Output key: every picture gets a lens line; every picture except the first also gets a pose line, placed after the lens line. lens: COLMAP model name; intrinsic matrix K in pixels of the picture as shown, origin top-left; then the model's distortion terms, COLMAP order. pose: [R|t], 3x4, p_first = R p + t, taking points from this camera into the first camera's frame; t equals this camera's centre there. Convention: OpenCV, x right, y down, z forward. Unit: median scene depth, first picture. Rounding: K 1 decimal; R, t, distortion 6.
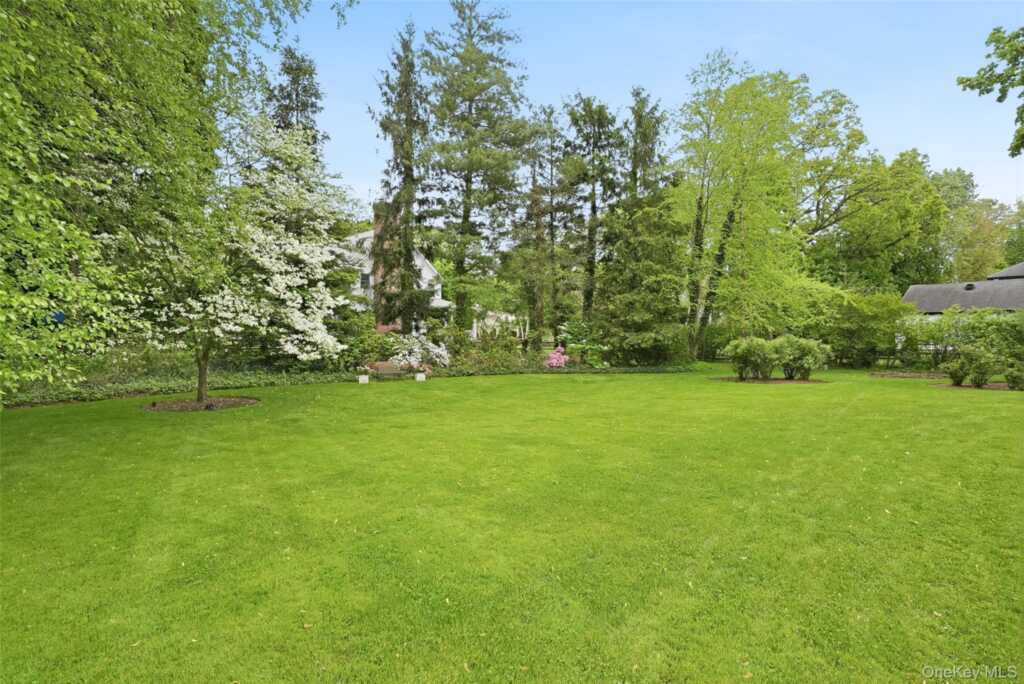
lens RADIAL K [[476.2, 0, 517.5], [0, 476.2, 339.9], [0, 0, 1]] dist [-0.003304, 0.001111]
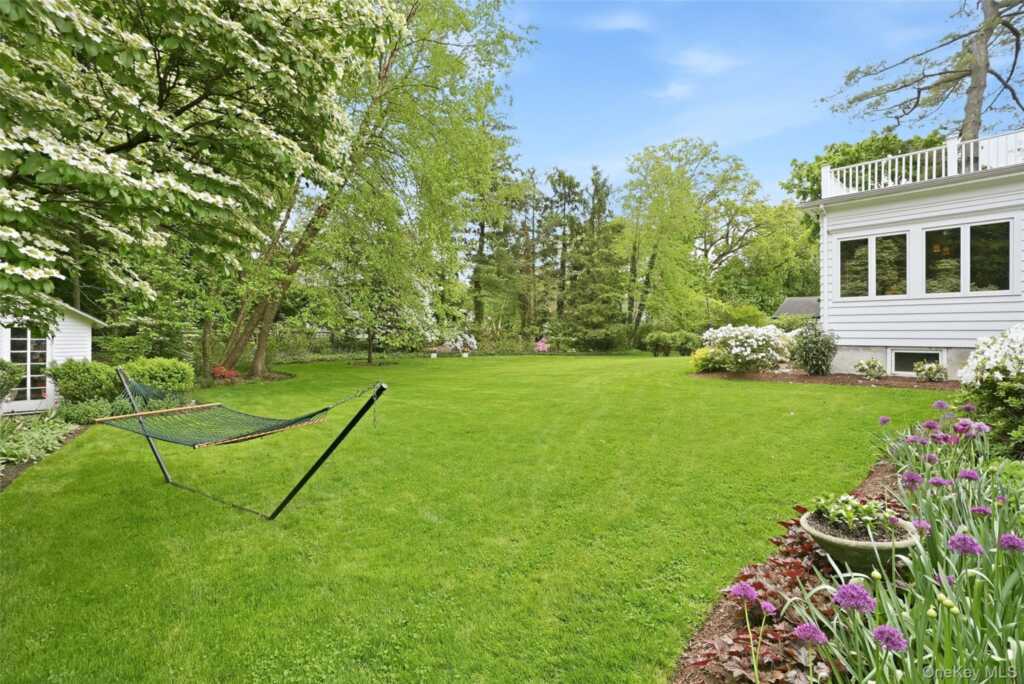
lens RADIAL K [[476.2, 0, 507.6], [0, 476.2, 342.9], [0, 0, 1]] dist [-0.003304, 0.001111]
pose [[0.996609, 0.004116, 0.082175, -0.145774], [-0.004571, 0.999975, 0.005341, 0.020506], [-0.082151, -0.005698, 0.996604, -0.482697]]
